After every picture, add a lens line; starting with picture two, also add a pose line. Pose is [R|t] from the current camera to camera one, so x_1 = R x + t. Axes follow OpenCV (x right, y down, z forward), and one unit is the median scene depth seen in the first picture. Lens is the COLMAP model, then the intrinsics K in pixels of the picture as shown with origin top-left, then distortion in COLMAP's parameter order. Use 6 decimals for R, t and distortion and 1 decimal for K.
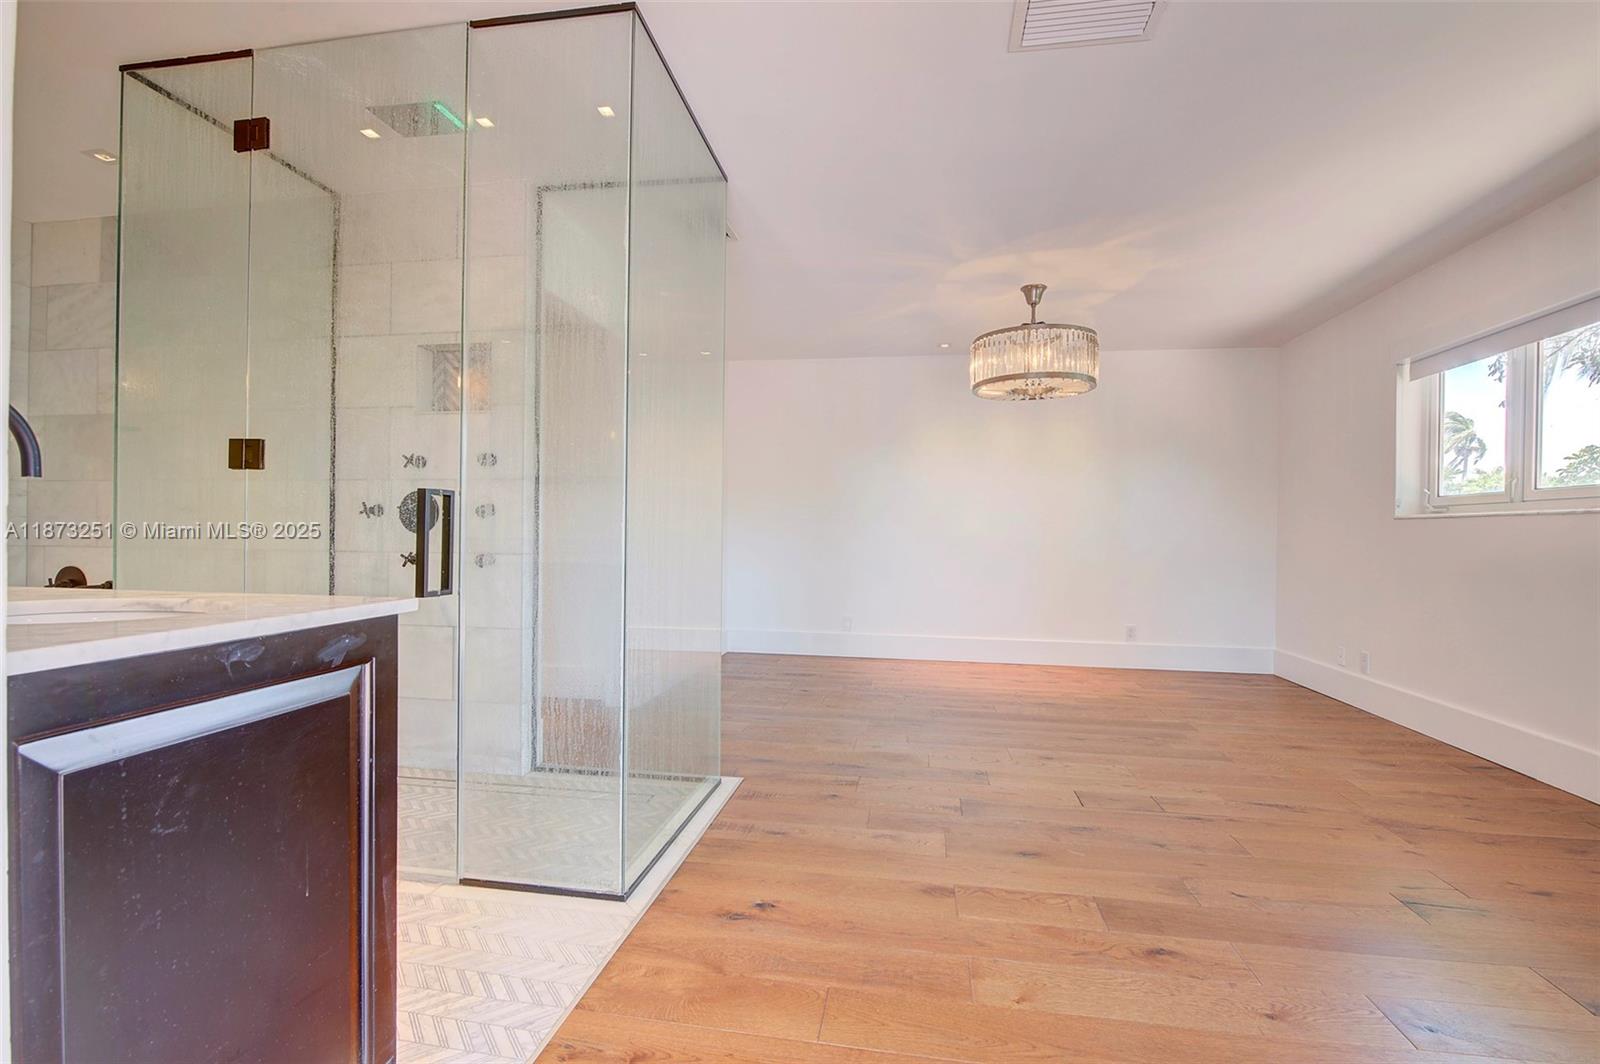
lens RADIAL K [[749.6, 0, 800.0], [0, 749.6, 532.0], [0, 0, 1]] dist [-0.000281, -0.000022]
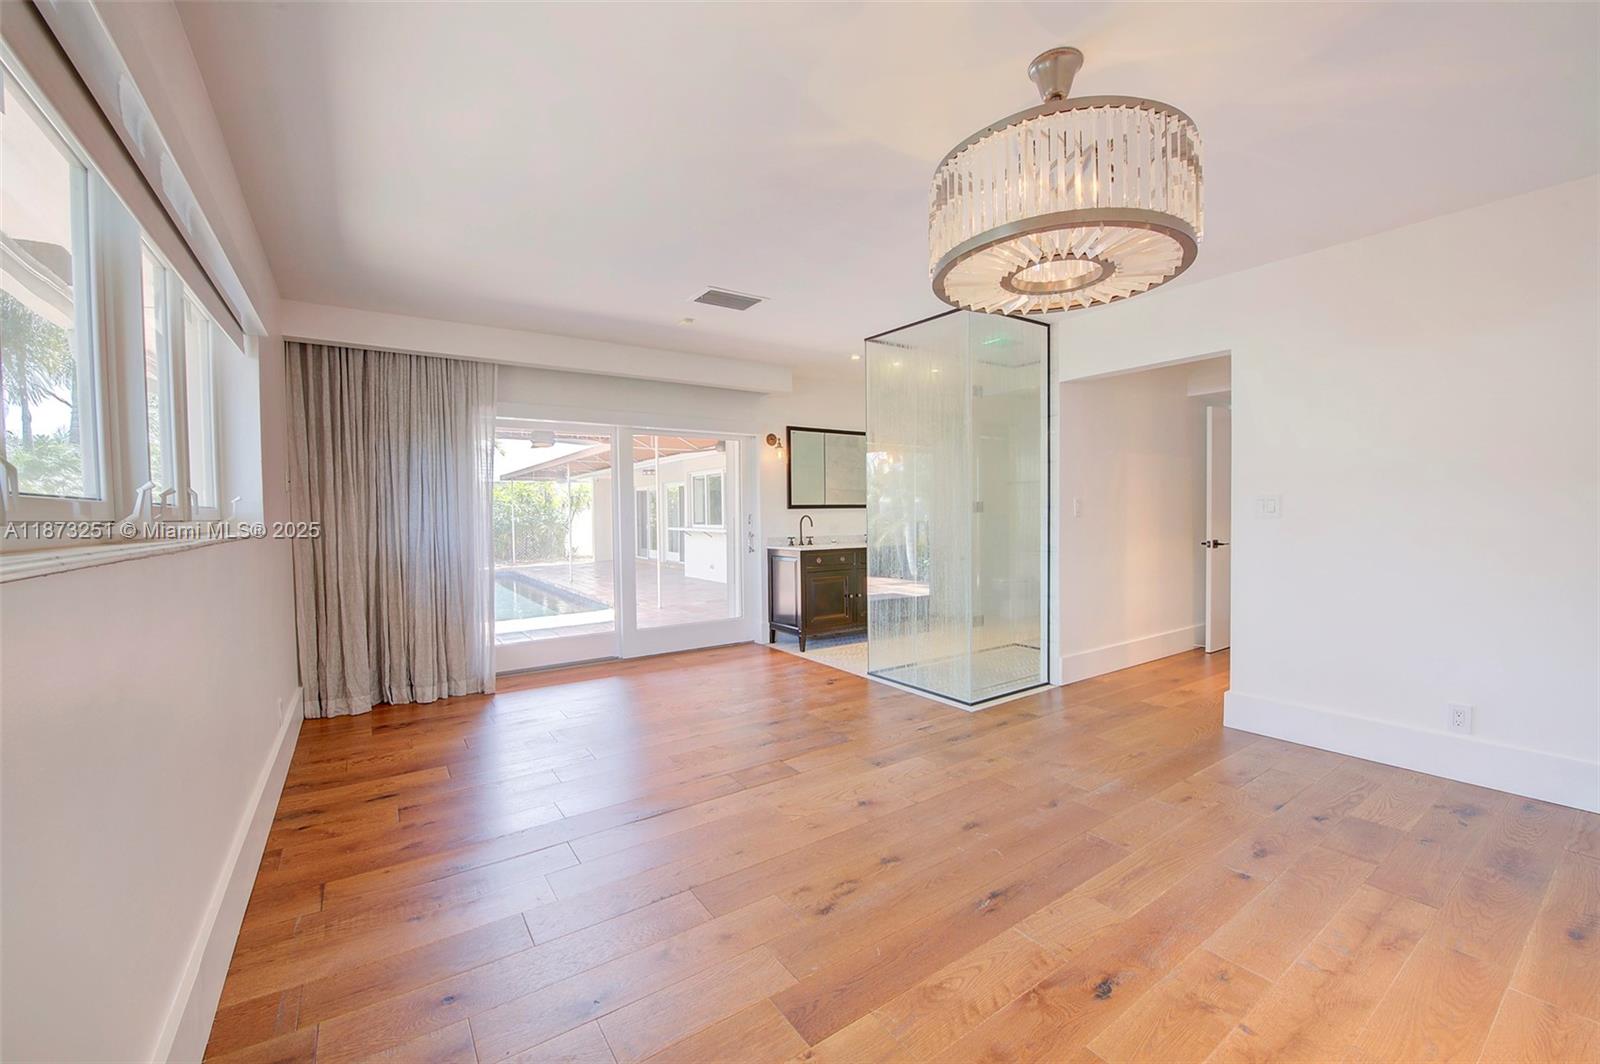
lens RADIAL K [[638.7, 0, 800.0], [0, 638.7, 532.0], [0, 0, 1]] dist [-0.001025, -0.006080]
pose [[-0.715995, 0.021805, -0.697765, 0.984096], [0.003740, 0.999618, 0.027400, -0.050597], [0.698096, 0.017009, -0.715802, 1.597678]]
